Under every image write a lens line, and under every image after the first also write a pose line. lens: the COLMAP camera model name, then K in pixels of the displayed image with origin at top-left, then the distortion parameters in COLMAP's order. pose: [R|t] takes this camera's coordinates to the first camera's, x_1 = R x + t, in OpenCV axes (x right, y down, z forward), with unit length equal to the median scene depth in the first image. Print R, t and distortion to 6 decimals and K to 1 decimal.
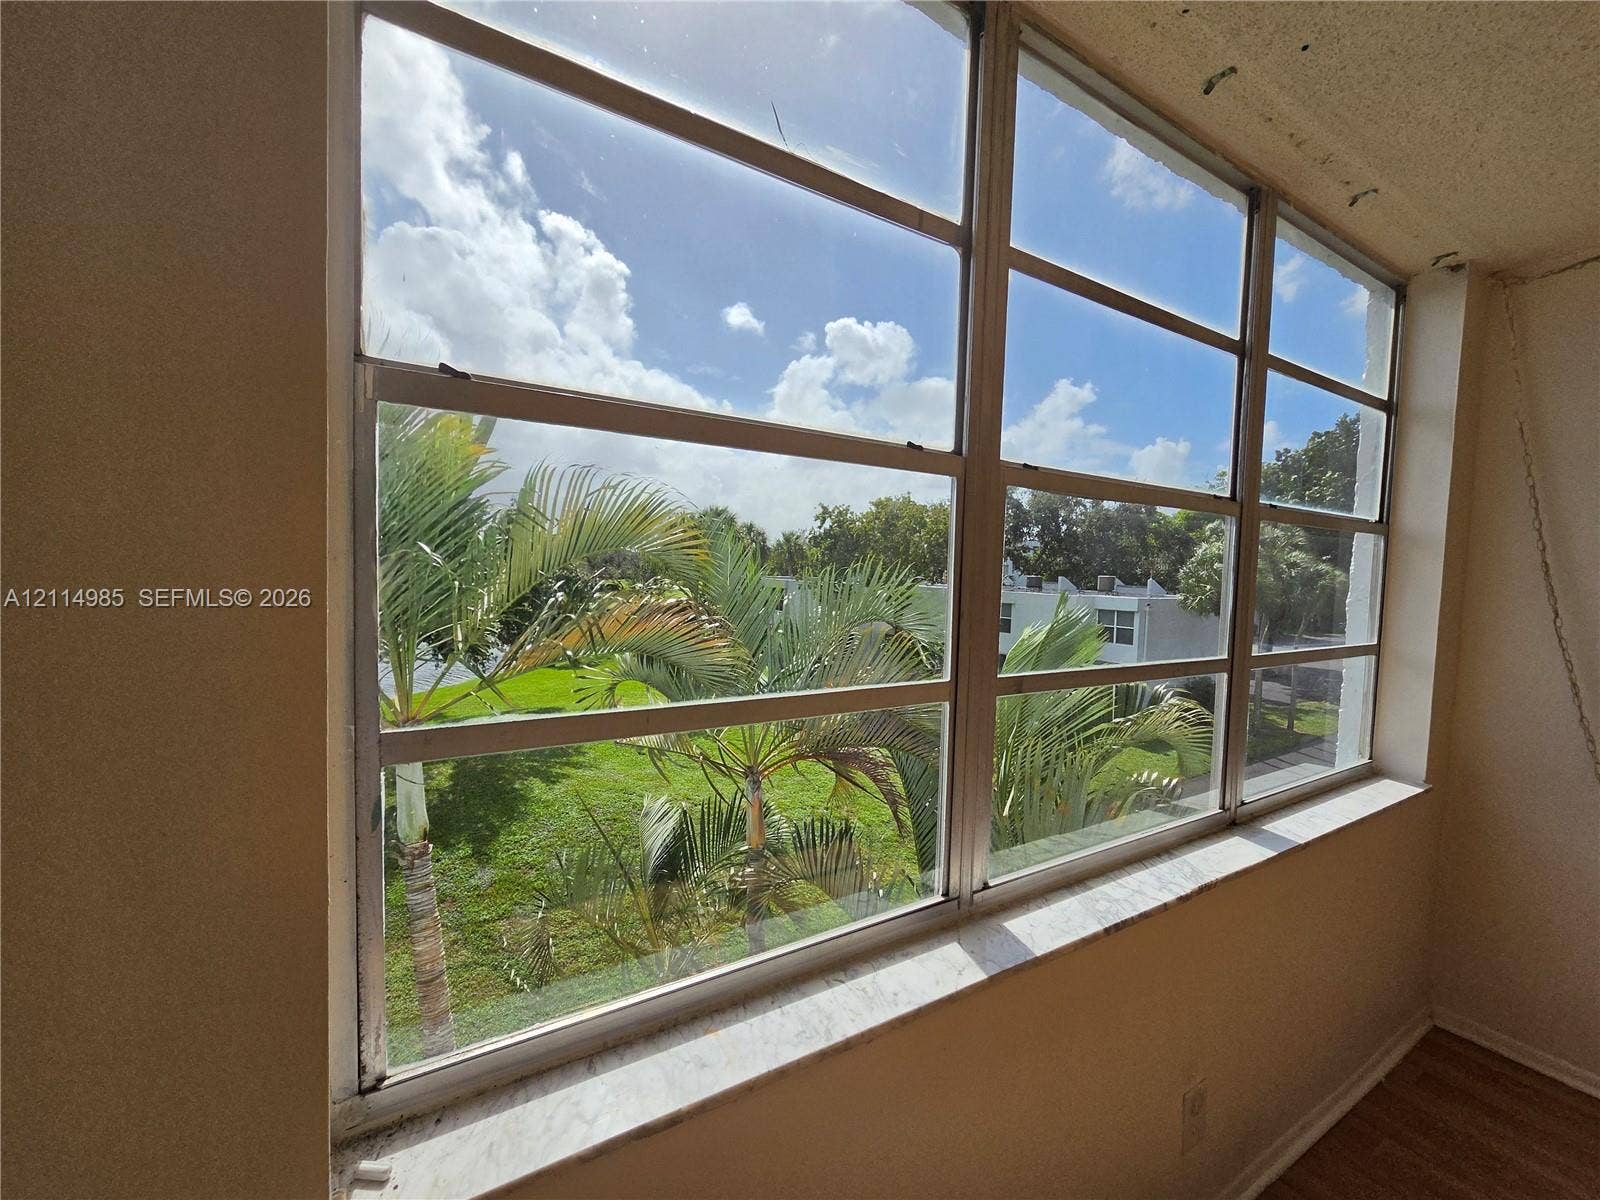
lens RADIAL K [[664.1, 0, 811.2], [0, 664.1, 612.1], [0, 0, 1]] dist [-0.002668, -0.001171]
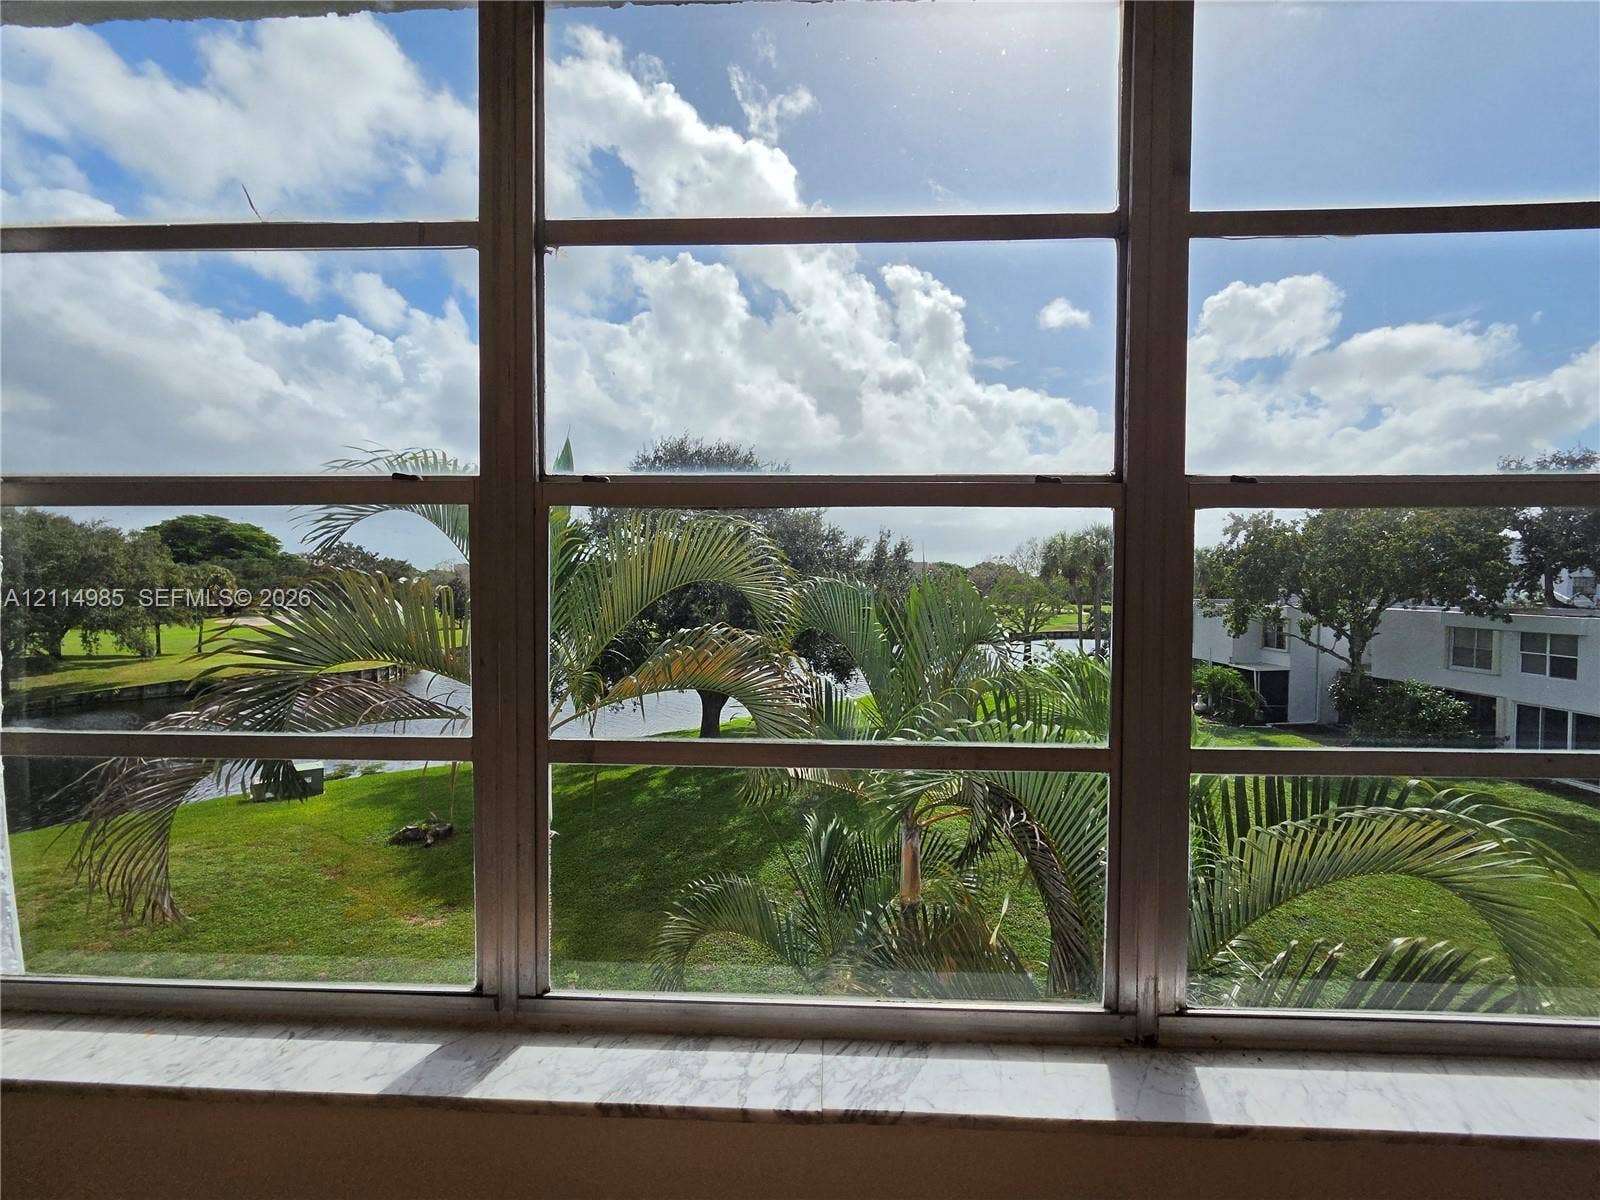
lens RADIAL K [[664.1, 0, 811.2], [0, 664.1, 612.1], [0, 0, 1]] dist [-0.002668, -0.001171]
pose [[0.827113, -0.004795, -0.562015, 0.717600], [-0.016670, 0.999314, -0.033059, -0.026199], [0.561788, 0.036713, 0.826466, 0.354444]]
